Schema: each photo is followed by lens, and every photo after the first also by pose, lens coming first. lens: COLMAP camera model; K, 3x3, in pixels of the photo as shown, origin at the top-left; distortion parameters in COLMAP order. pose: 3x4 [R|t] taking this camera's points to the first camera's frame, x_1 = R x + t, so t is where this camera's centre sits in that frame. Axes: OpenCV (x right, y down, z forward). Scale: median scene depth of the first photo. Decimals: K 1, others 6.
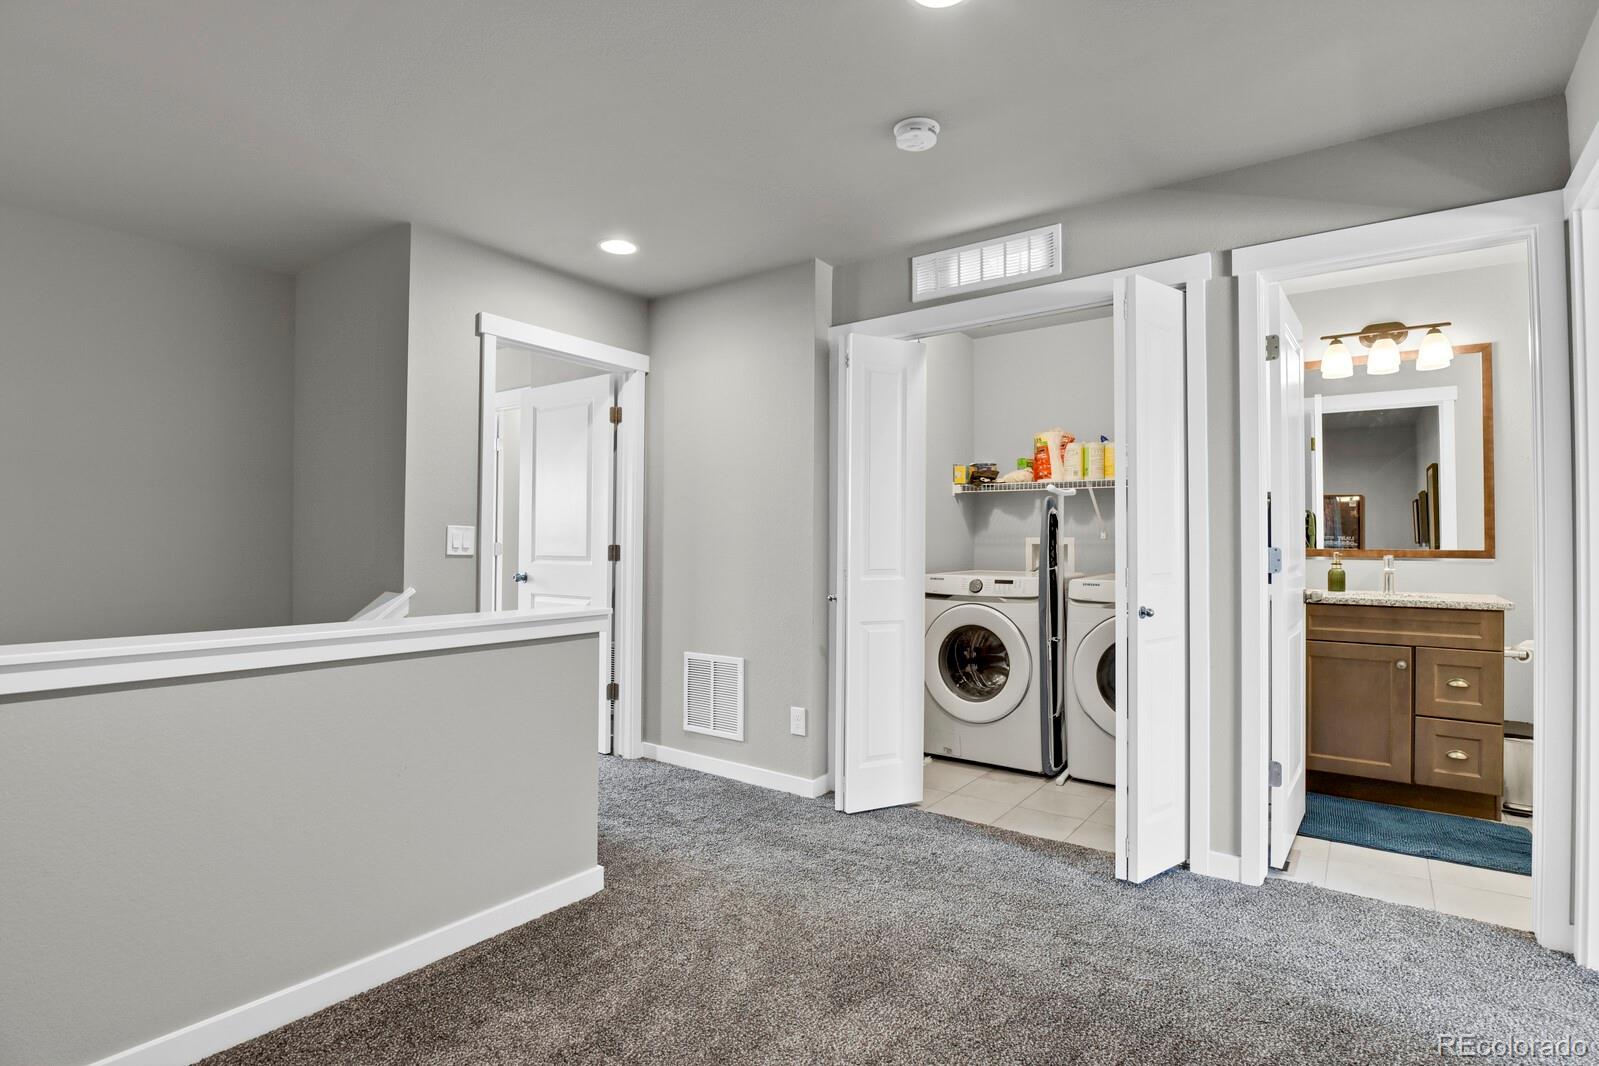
lens RADIAL K [[780.4, 0, 808.9], [0, 780.4, 528.1], [0, 0, 1]] dist [-0.022128, -0.004622]
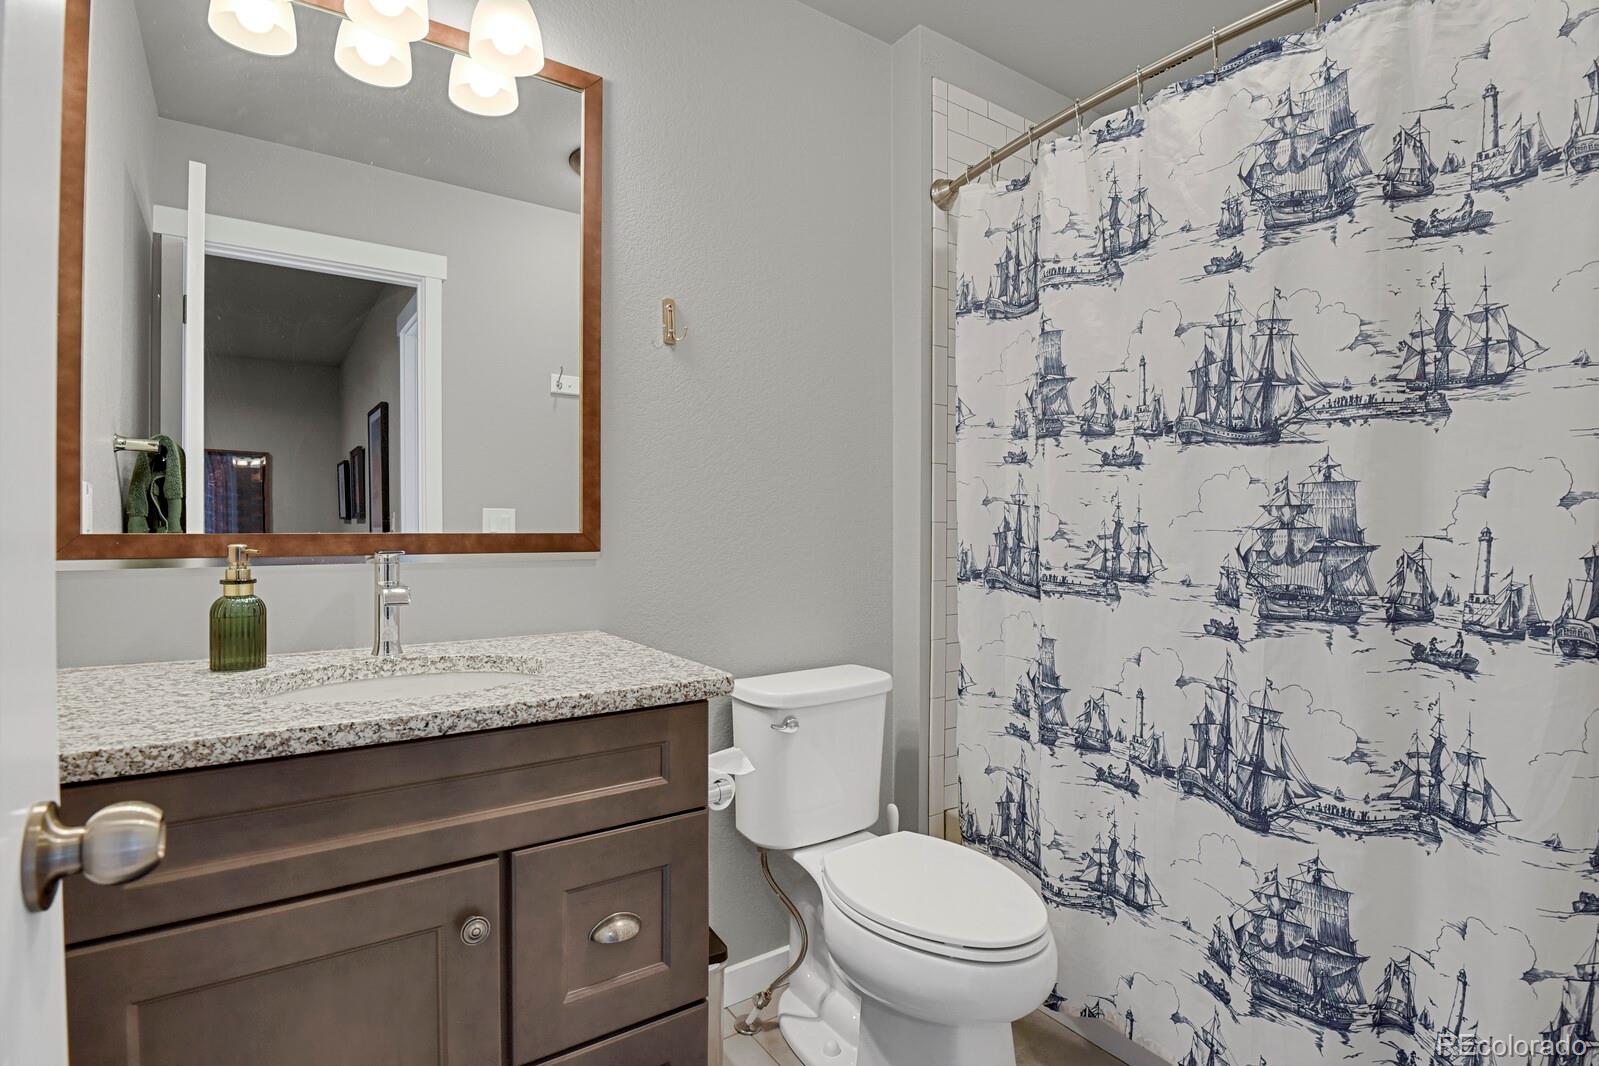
lens RADIAL K [[780.4, 0, 808.9], [0, 780.4, 528.1], [0, 0, 1]] dist [-0.022128, -0.004622]
pose [[0.319902, -0.006684, 0.947427, 0.459735], [-0.018540, 0.999739, 0.013313, 0.016306], [-0.947269, -0.021824, 0.319695, 0.677963]]
